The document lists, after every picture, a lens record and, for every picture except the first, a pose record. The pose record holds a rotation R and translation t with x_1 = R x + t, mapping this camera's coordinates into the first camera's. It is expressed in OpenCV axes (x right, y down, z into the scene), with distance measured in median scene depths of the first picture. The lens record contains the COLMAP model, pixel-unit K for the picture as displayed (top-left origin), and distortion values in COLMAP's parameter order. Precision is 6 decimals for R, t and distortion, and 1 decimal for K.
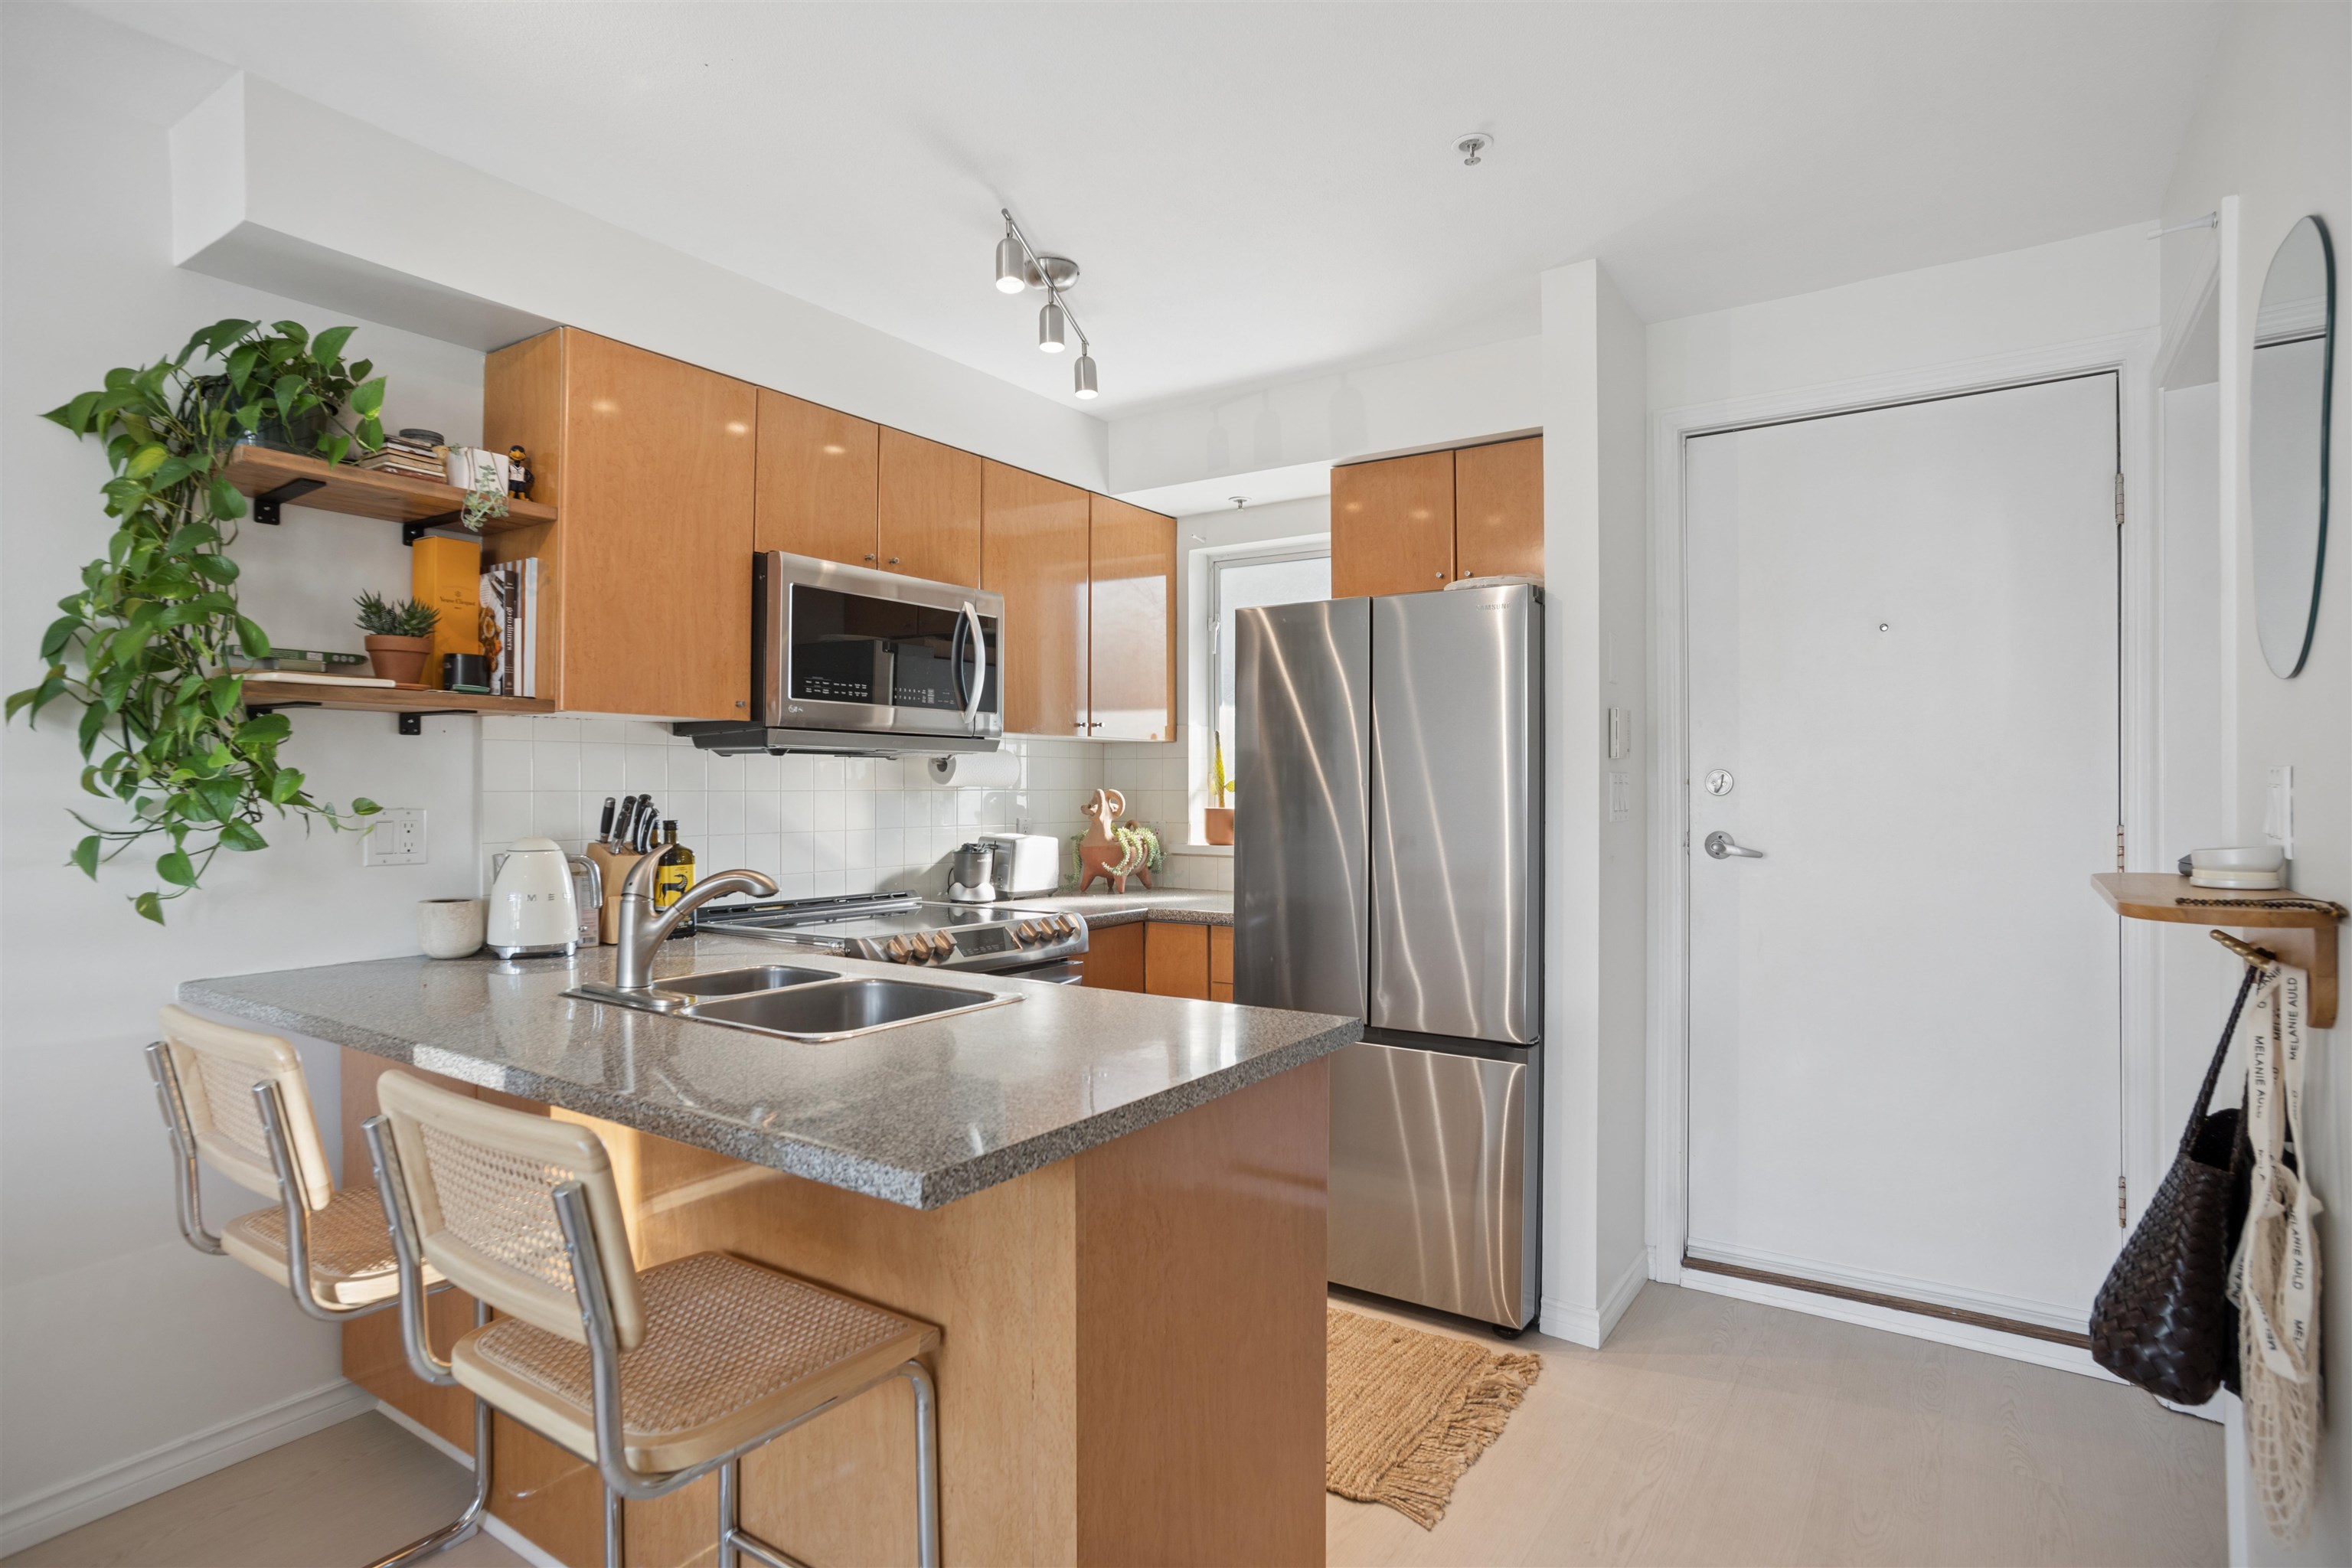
lens RADIAL K [[1222.0, 0, 1156.2], [0, 1222.0, 786.3], [0, 0, 1]] dist [-0.011169, 0.003788]
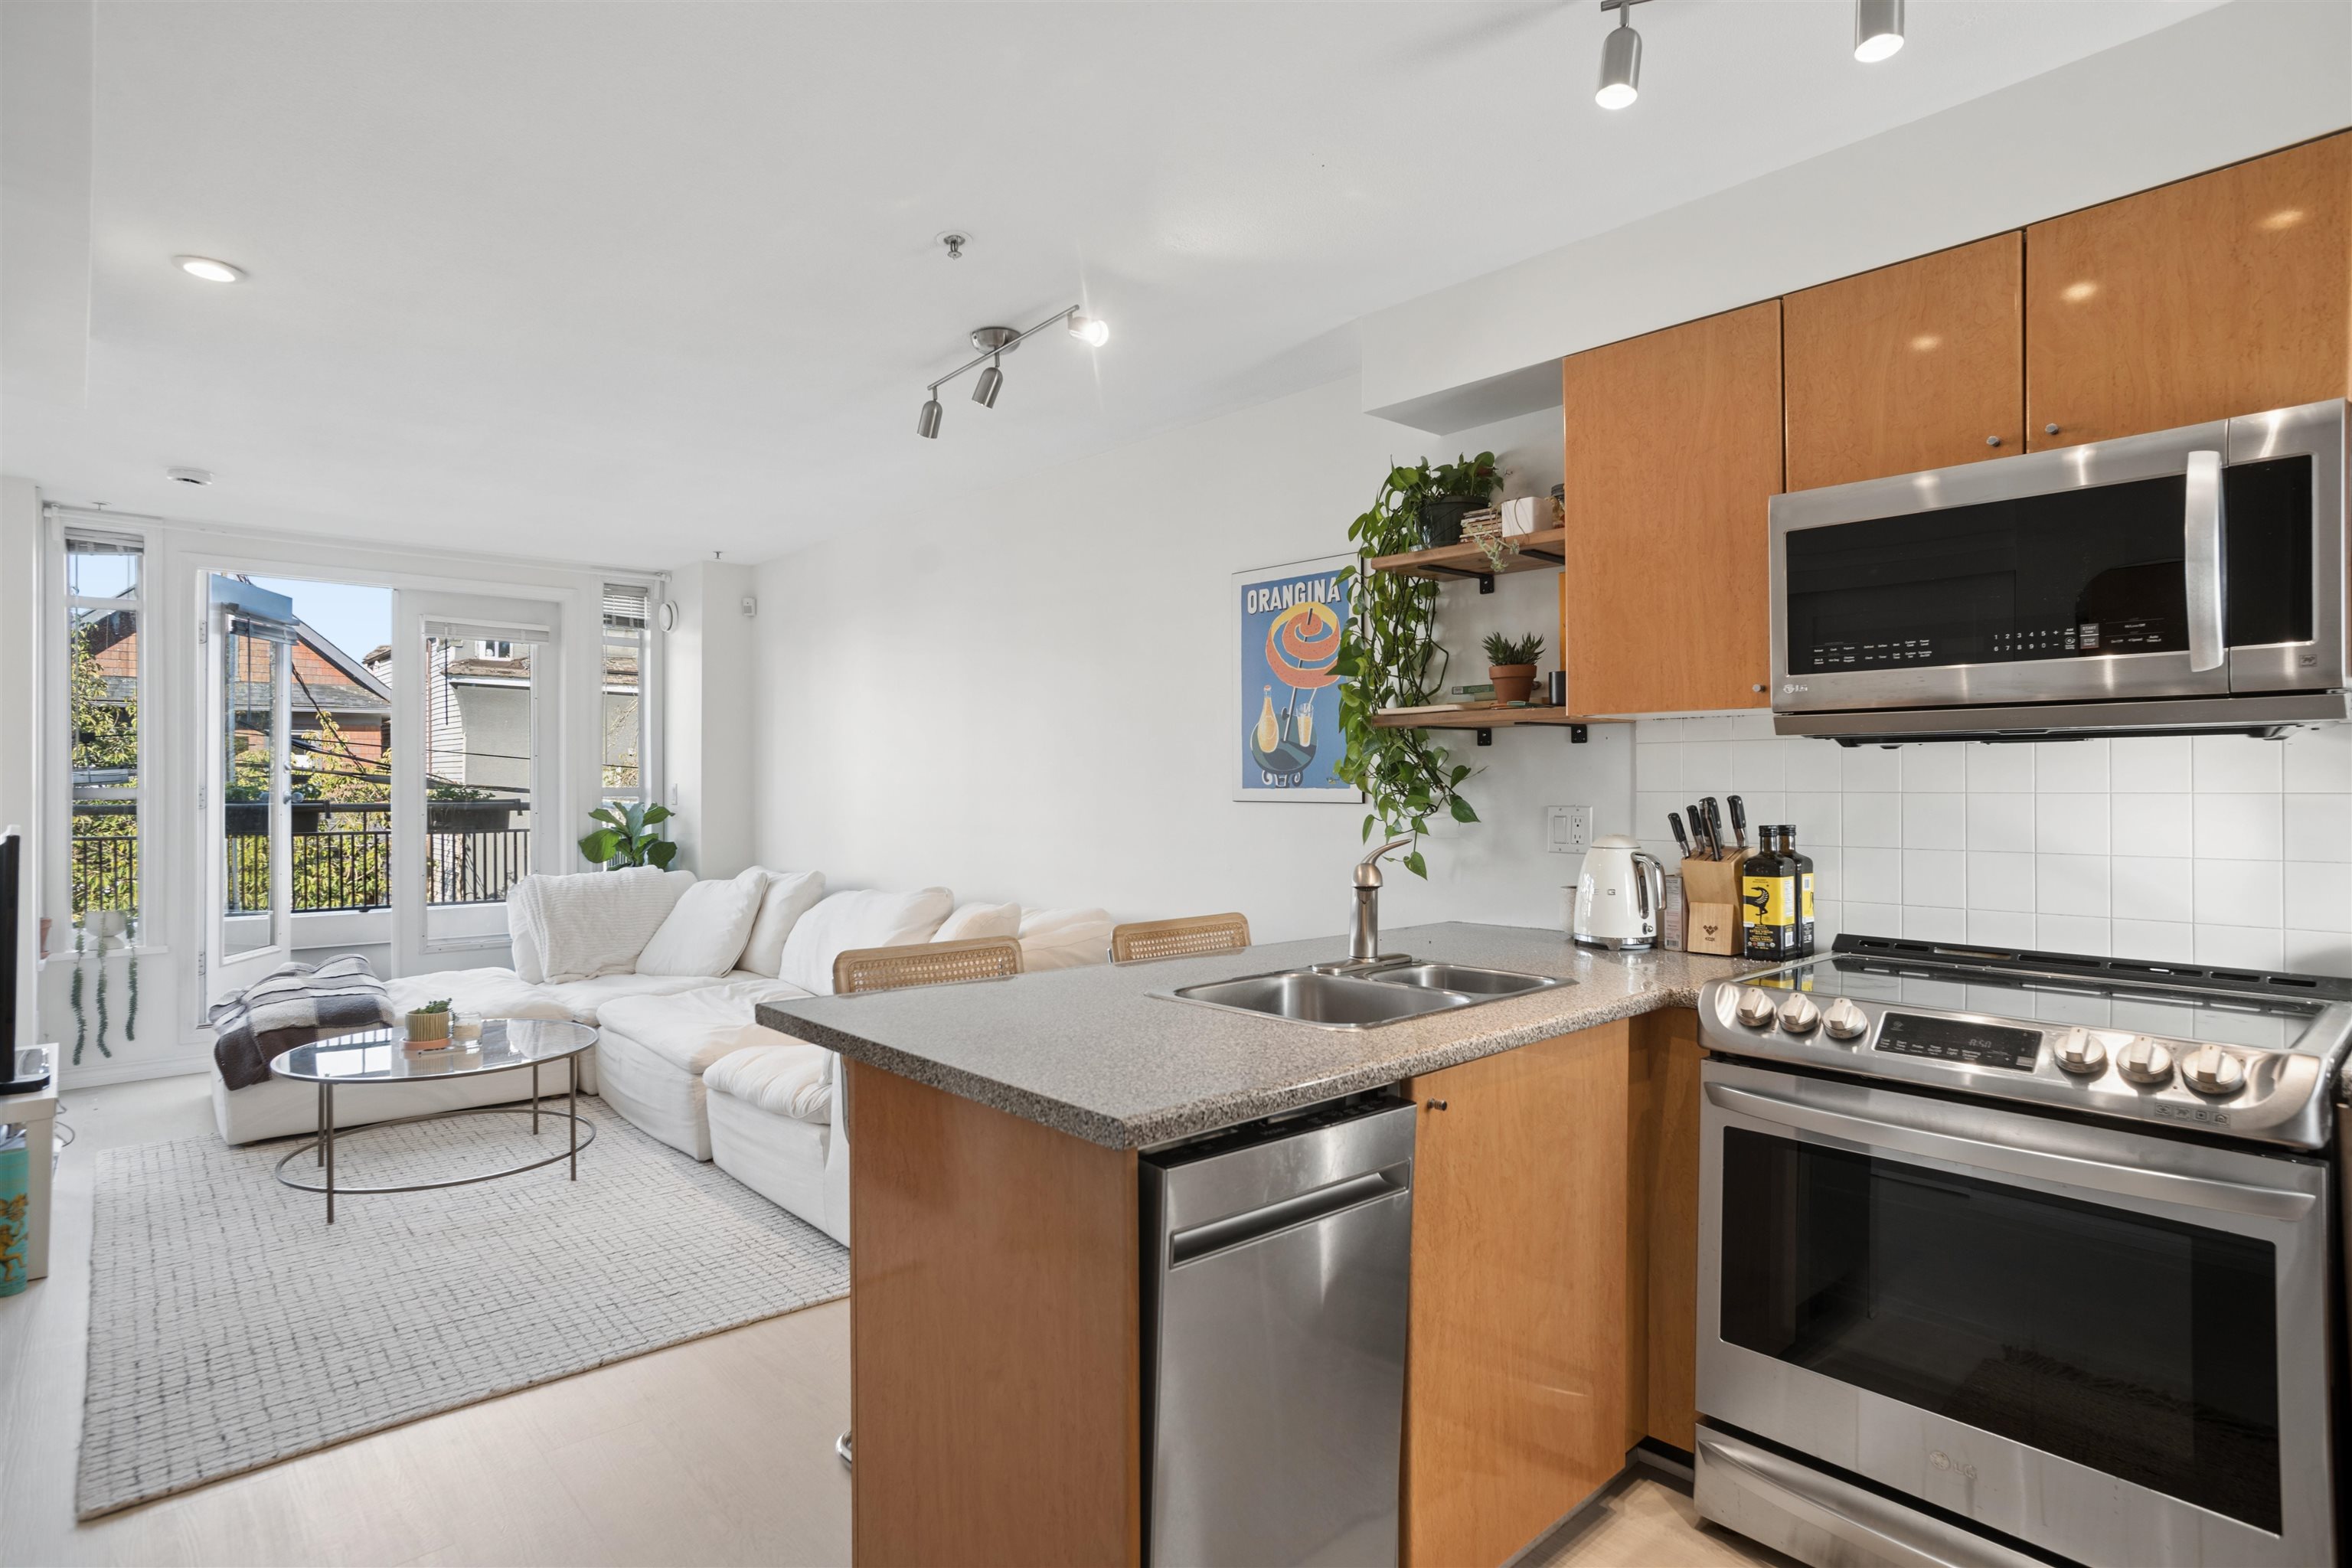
lens RADIAL K [[1222.0, 0, 1169.9], [0, 1222.0, 786.5], [0, 0, 1]] dist [-0.011169, 0.003788]
pose [[-0.233410, 0.000867, -0.972378, 0.535142], [-0.001193, 0.999999, 0.001177, -0.000805], [0.972378, 0.001434, -0.233409, 0.759935]]
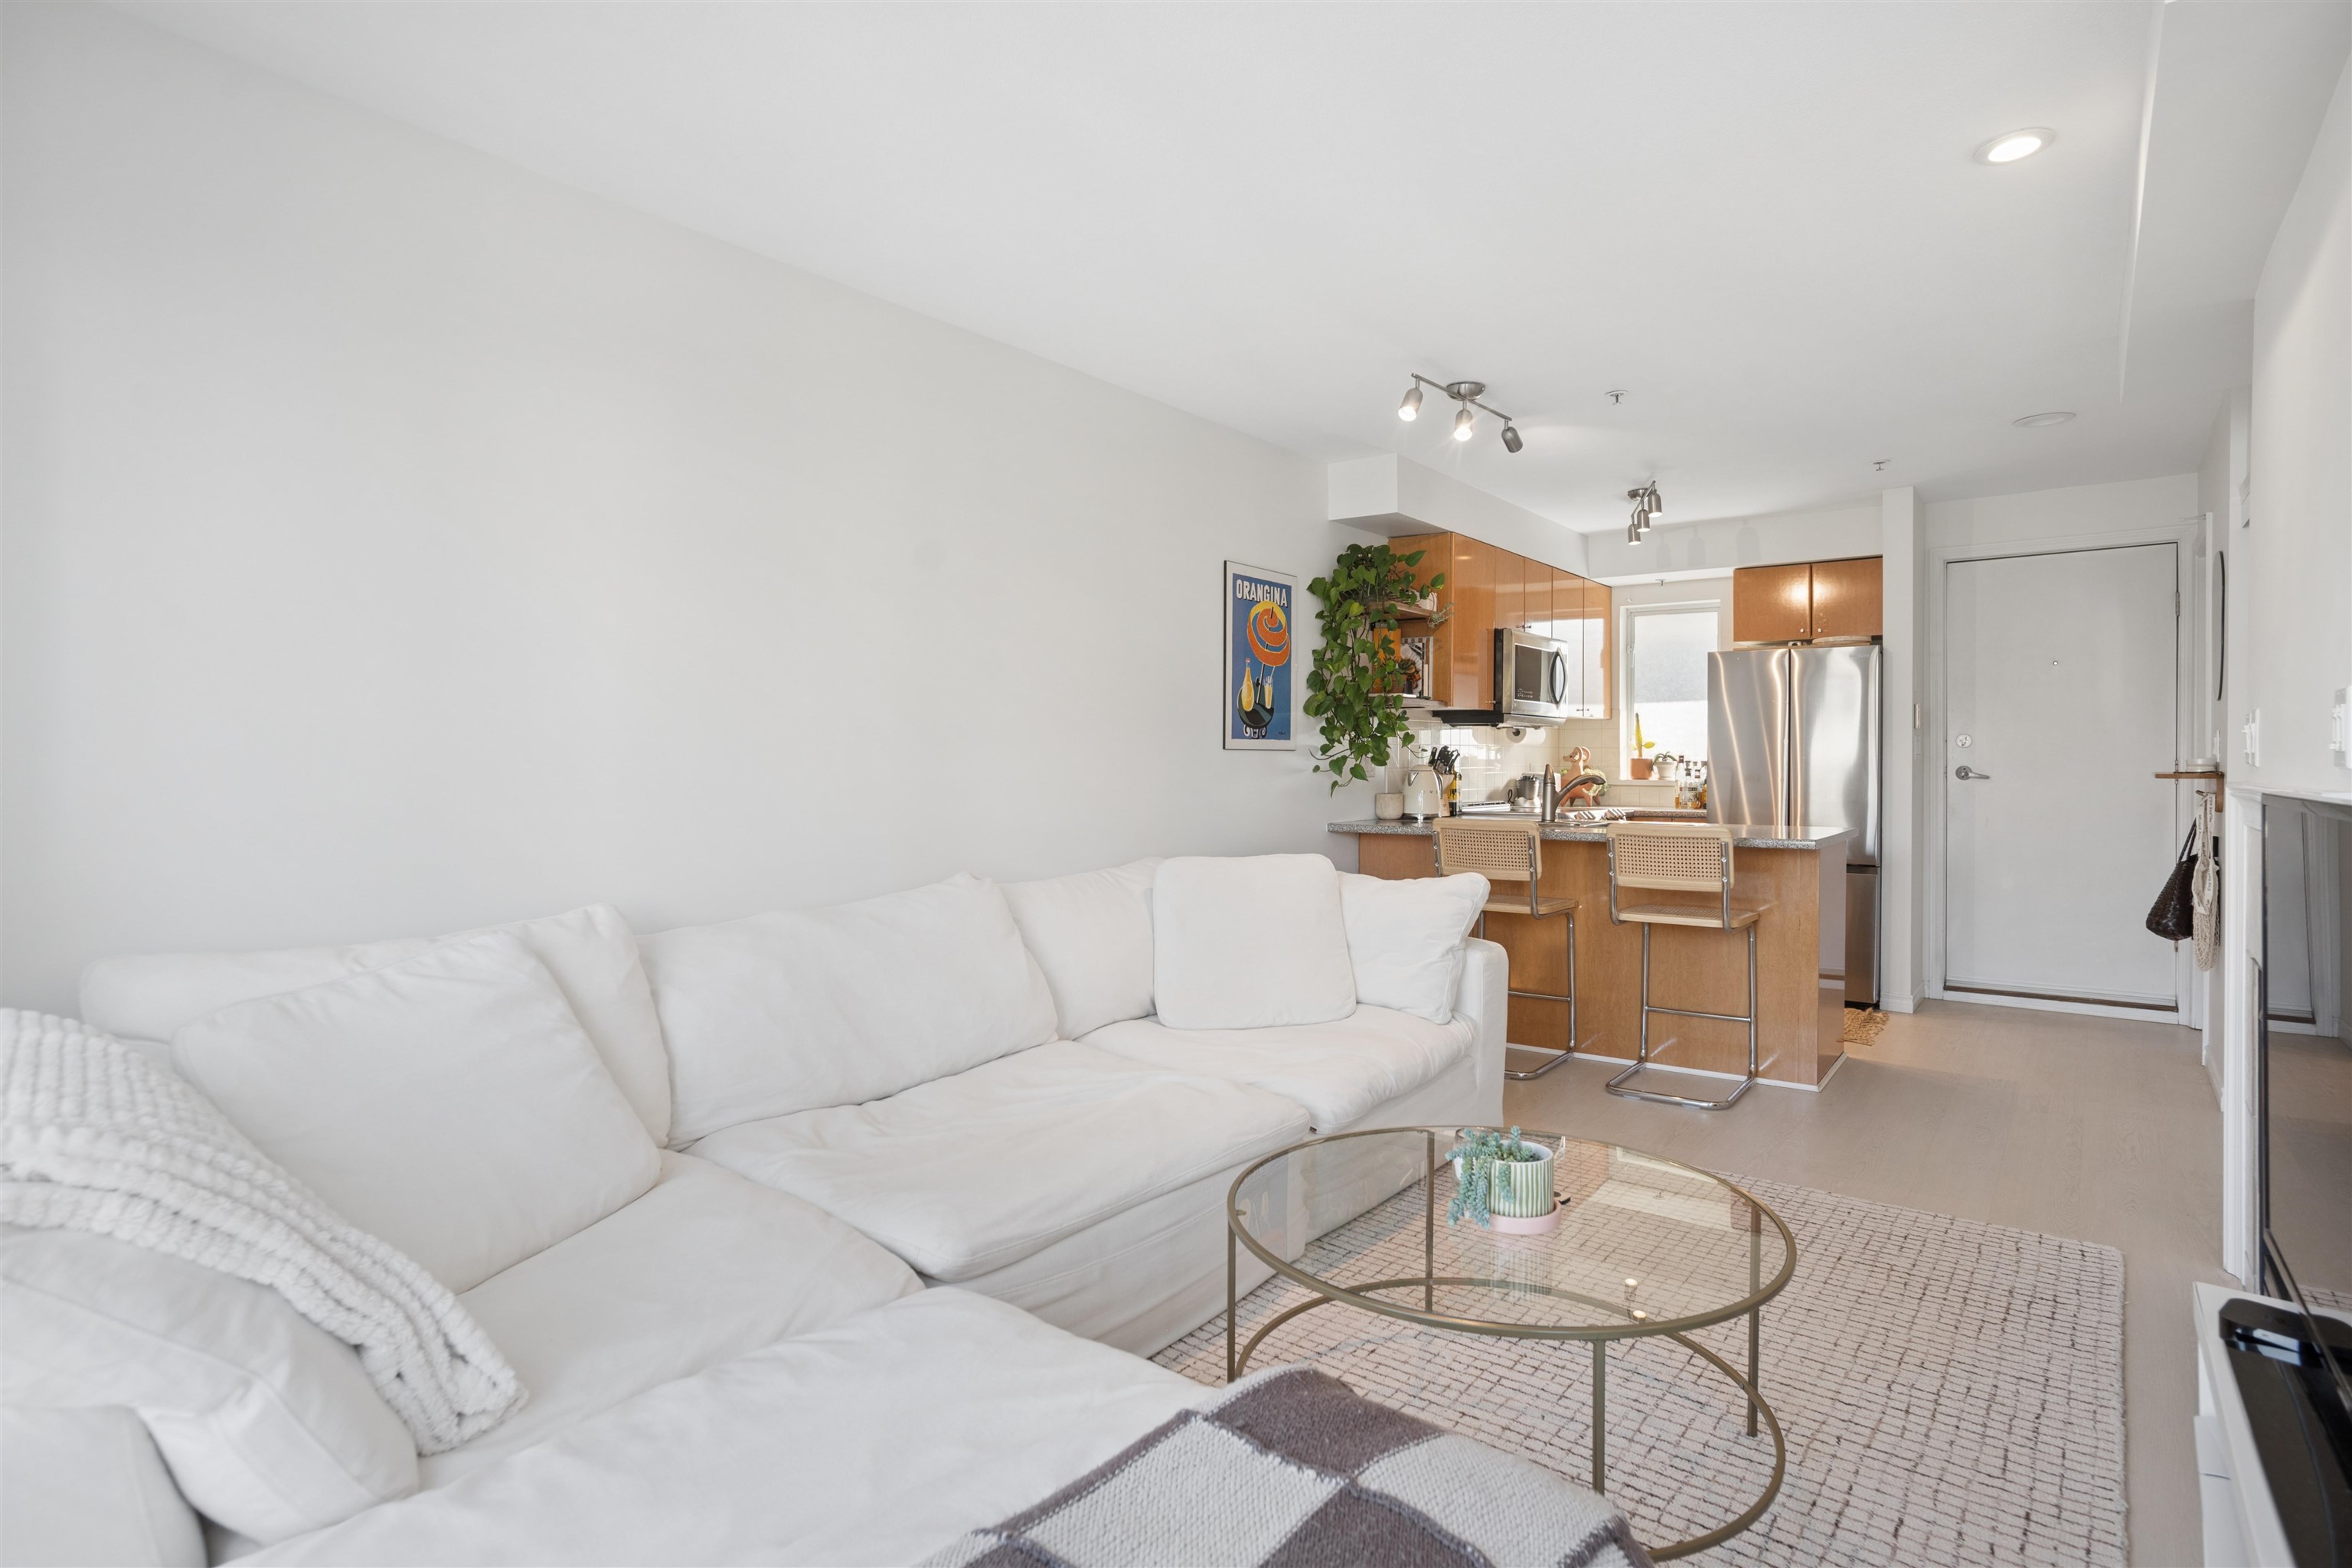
lens RADIAL K [[1222.0, 0, 1185.8], [0, 1222.0, 765.2], [0, 0, 1]] dist [-0.011169, 0.003788]
pose [[0.999071, 0.000300, -0.043085, -0.745661], [-0.000130, 0.999992, 0.003958, 0.030685], [0.043086, -0.003949, 0.999064, -1.066372]]
